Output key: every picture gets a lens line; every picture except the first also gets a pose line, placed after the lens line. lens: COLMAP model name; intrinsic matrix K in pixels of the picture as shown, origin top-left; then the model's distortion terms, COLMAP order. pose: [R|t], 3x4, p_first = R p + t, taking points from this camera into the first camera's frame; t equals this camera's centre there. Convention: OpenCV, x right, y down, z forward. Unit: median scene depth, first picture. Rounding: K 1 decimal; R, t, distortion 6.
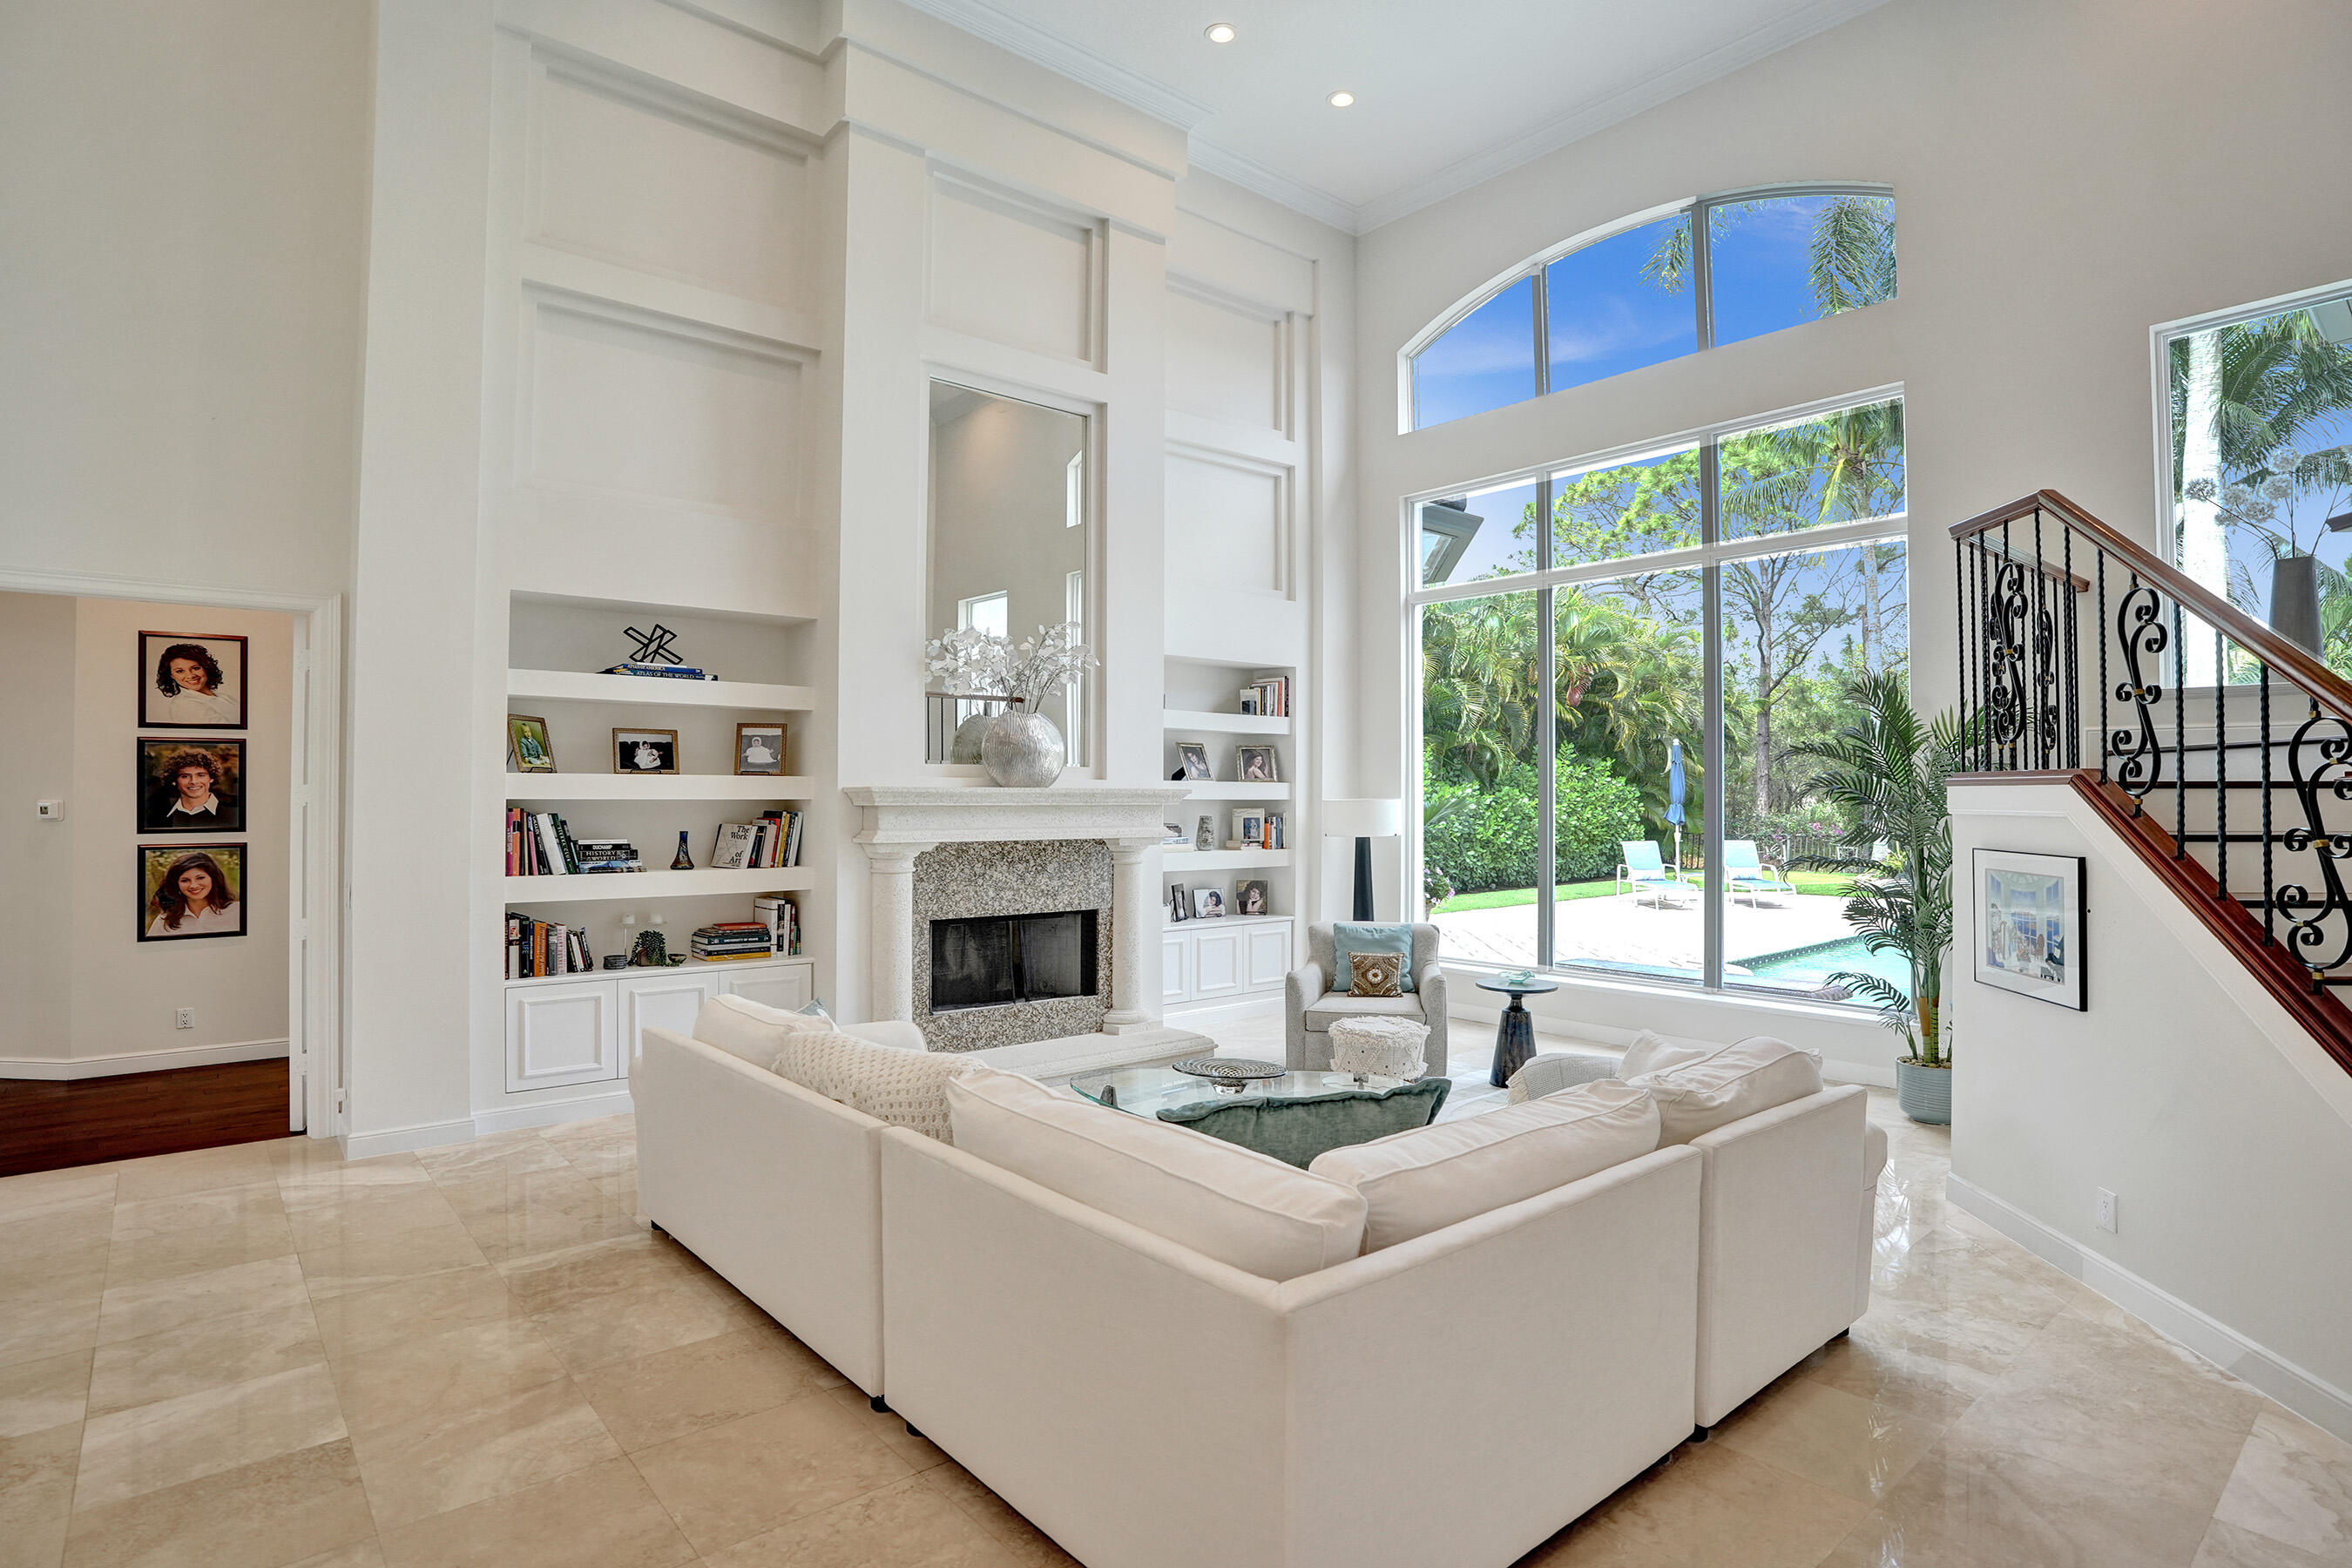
lens RADIAL K [[1230.7, 0, 1213.2], [0, 1230.7, 749.4], [0, 0, 1]] dist [-0.049841, 0.012770]
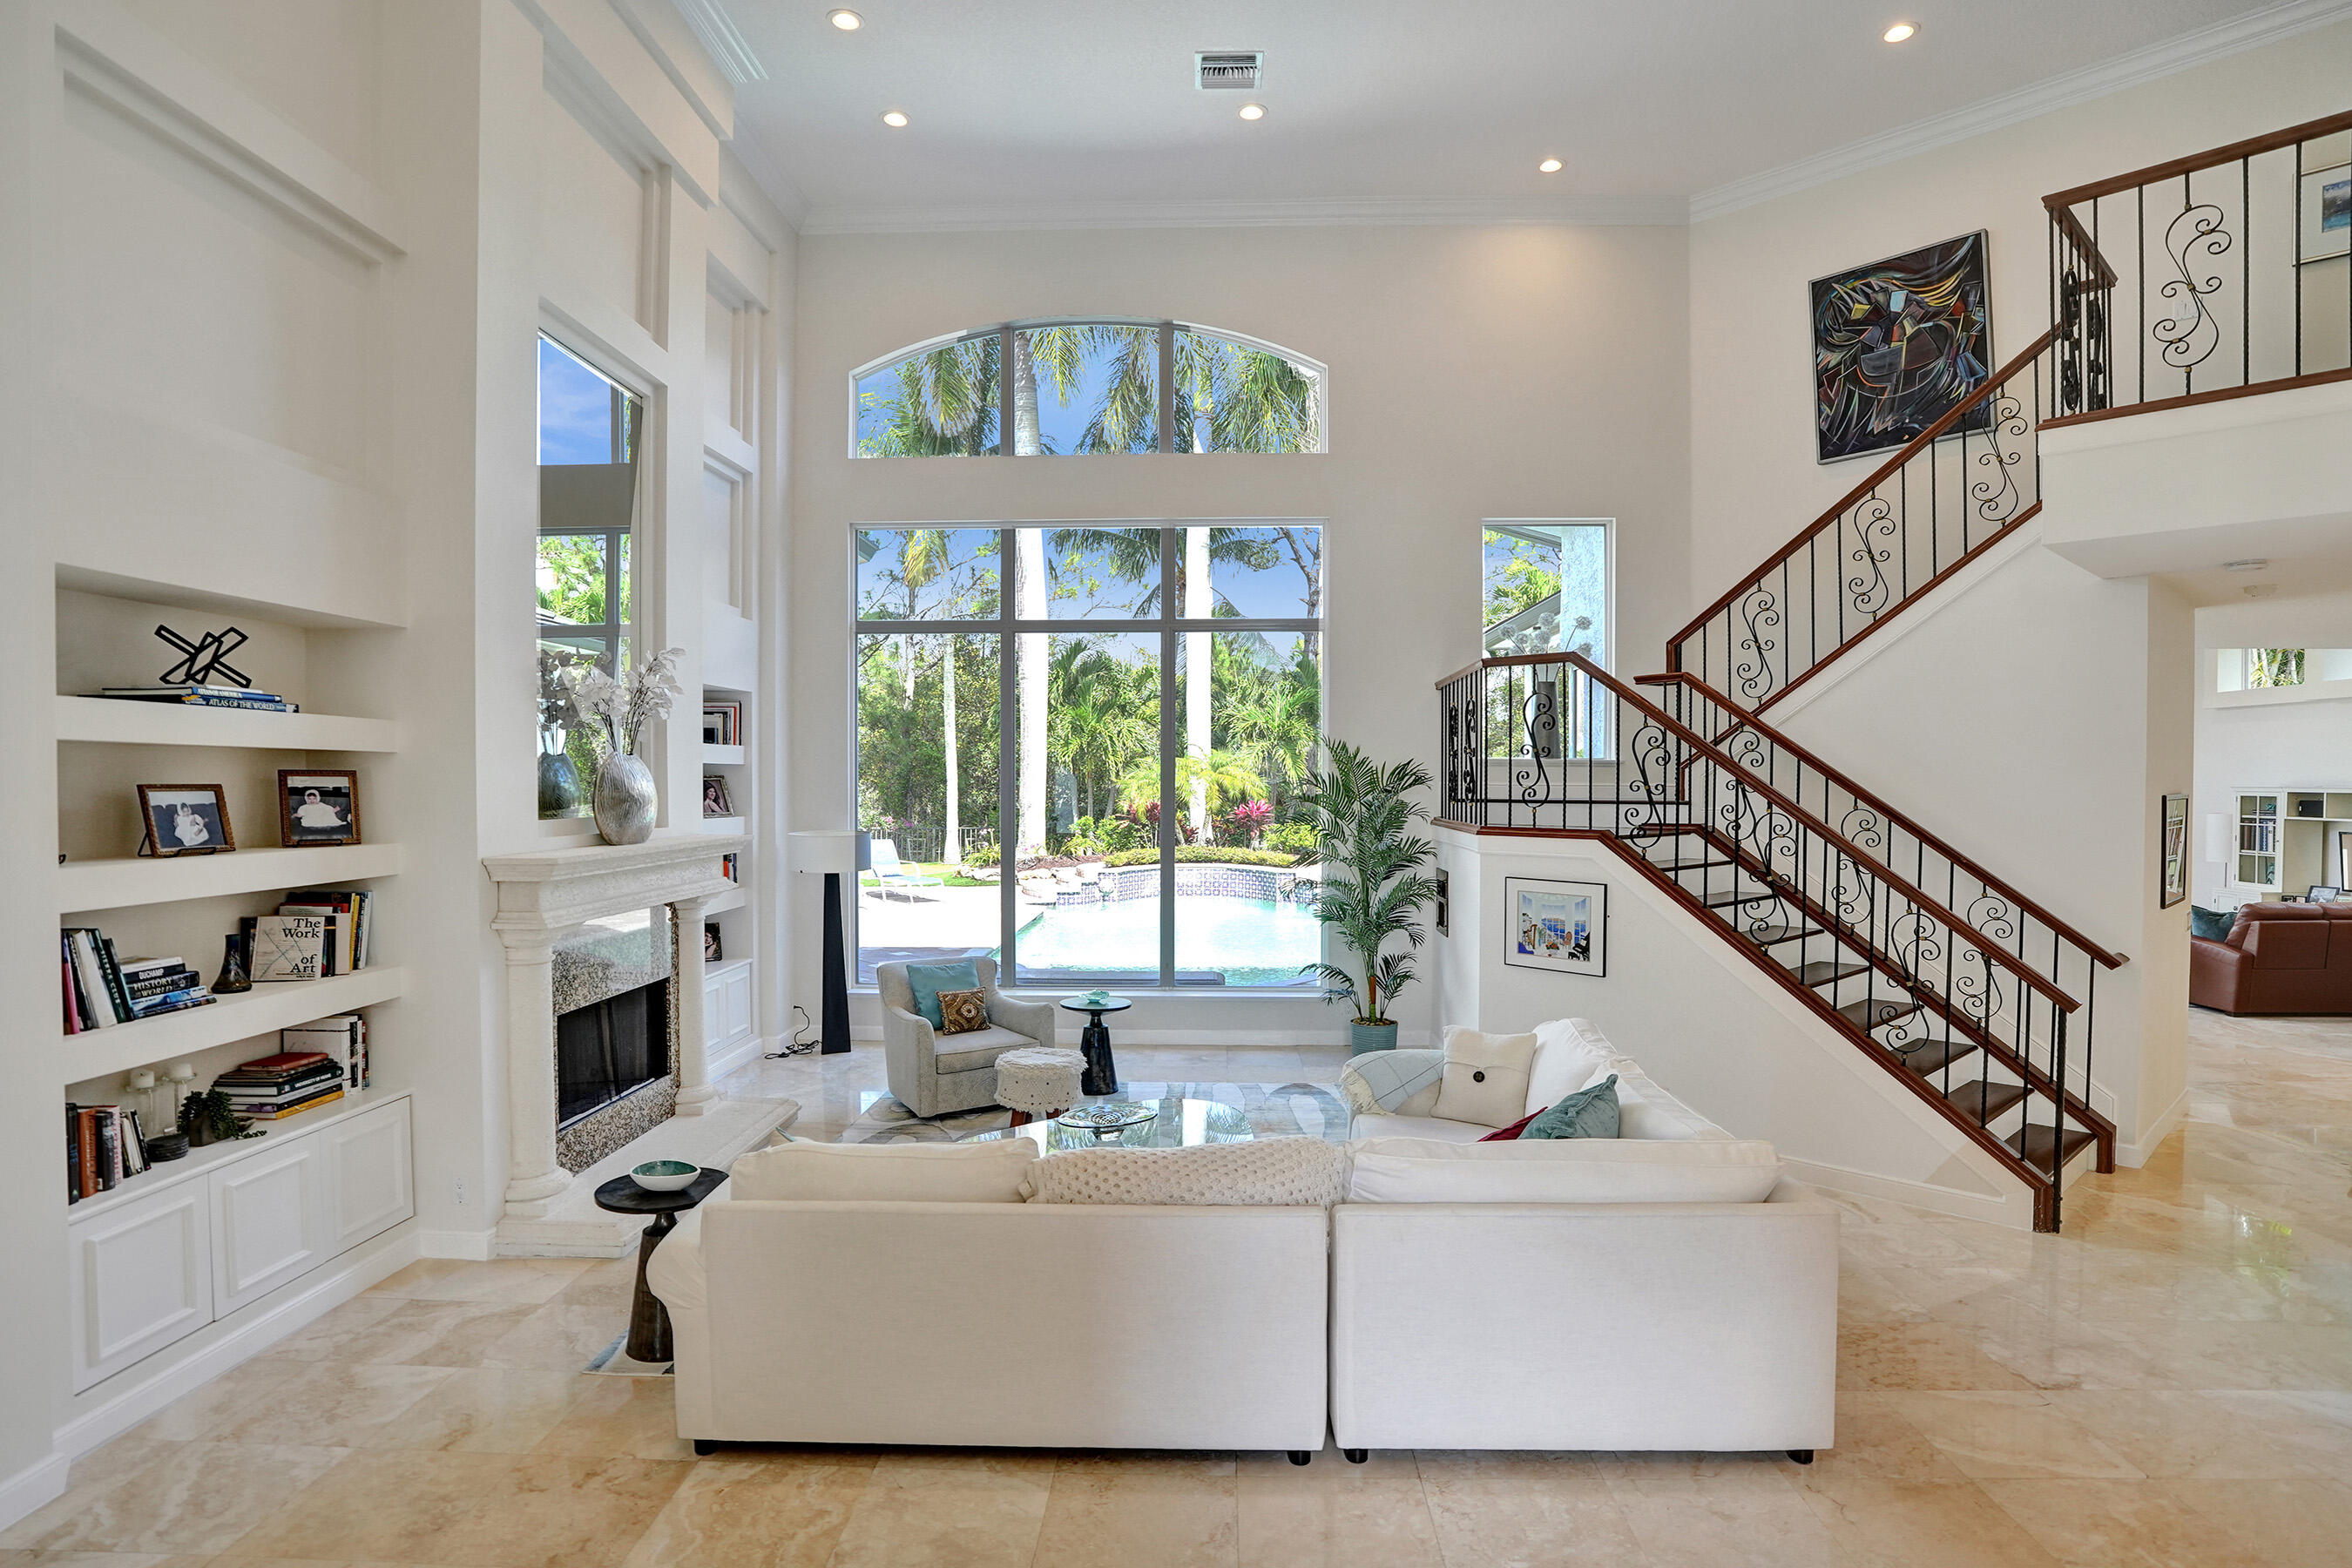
lens RADIAL K [[1230.7, 0, 1175.4], [0, 1230.7, 794.8], [0, 0, 1]] dist [-0.049841, 0.012770]
pose [[0.698277, -0.009298, 0.715767, -0.546524], [-0.026869, 0.998871, 0.039189, -0.049592], [-0.715323, -0.046597, 0.697239, 0.177222]]
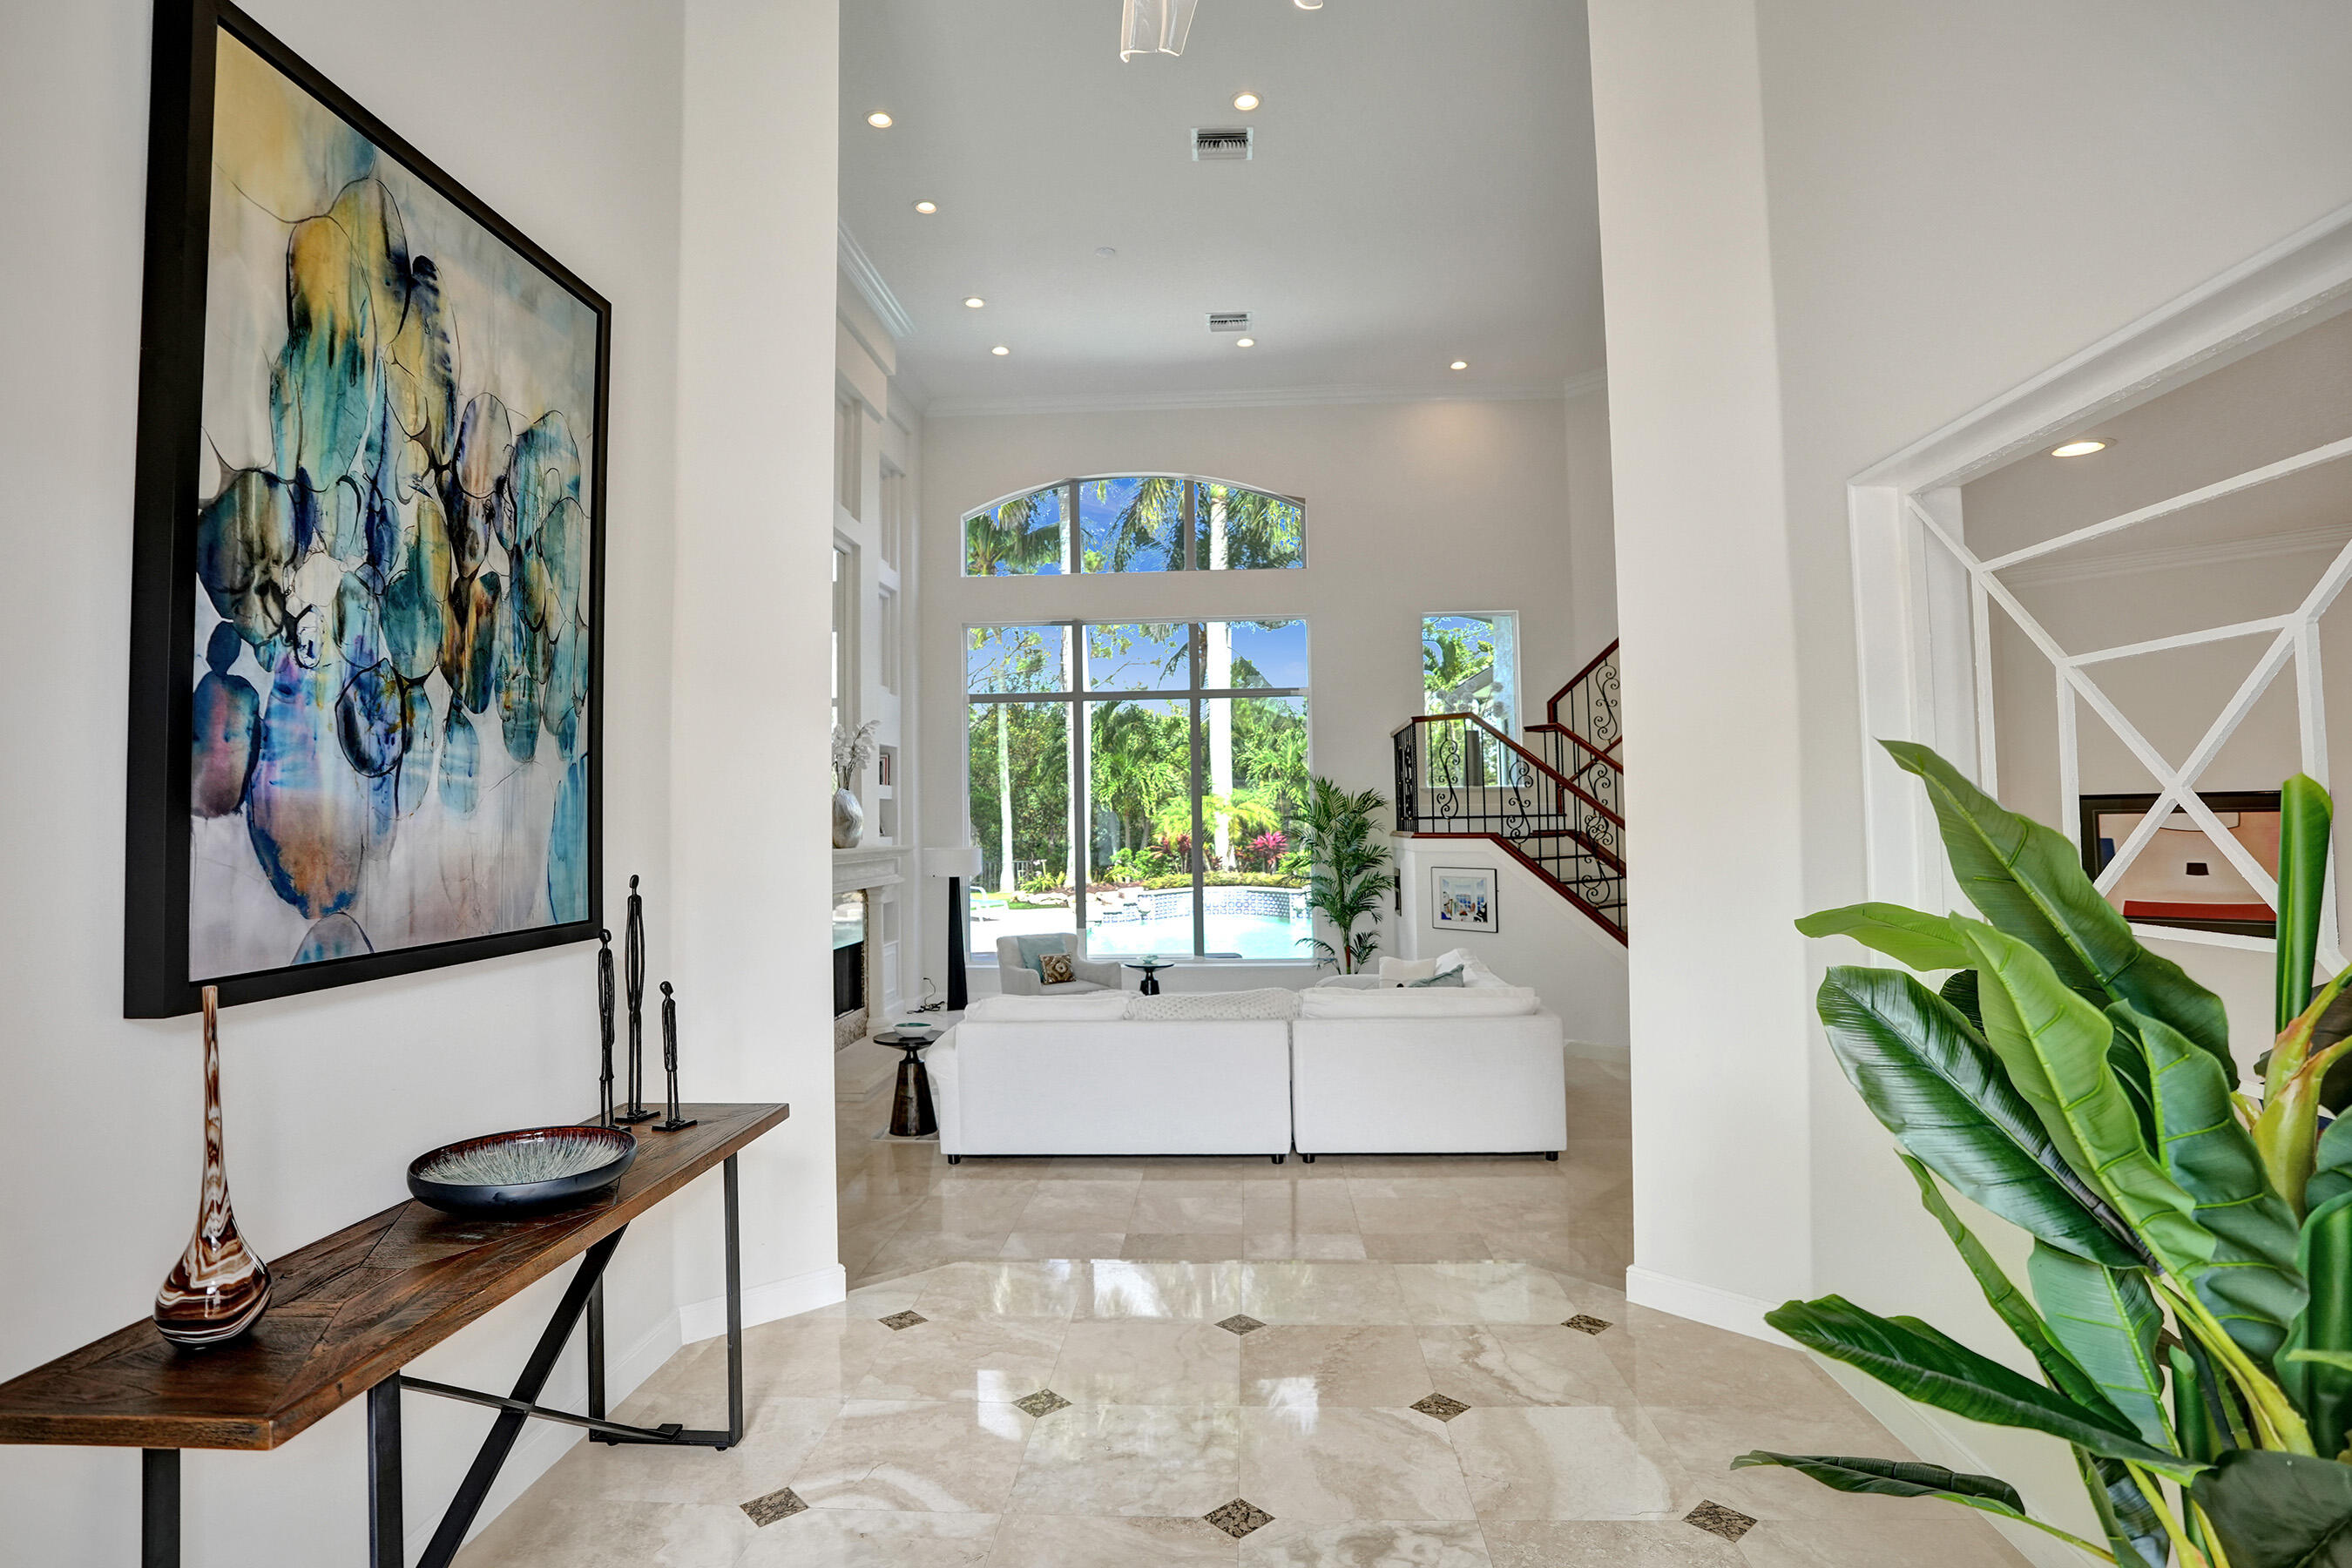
lens RADIAL K [[1230.7, 0, 1182.6], [0, 1230.7, 763.5], [0, 0, 1]] dist [-0.049841, 0.012770]
pose [[0.708983, 0.022866, 0.704855, -0.917279], [-0.010698, 0.999708, -0.021671, -0.037540], [-0.705145, 0.007824, 0.709020, -0.181363]]
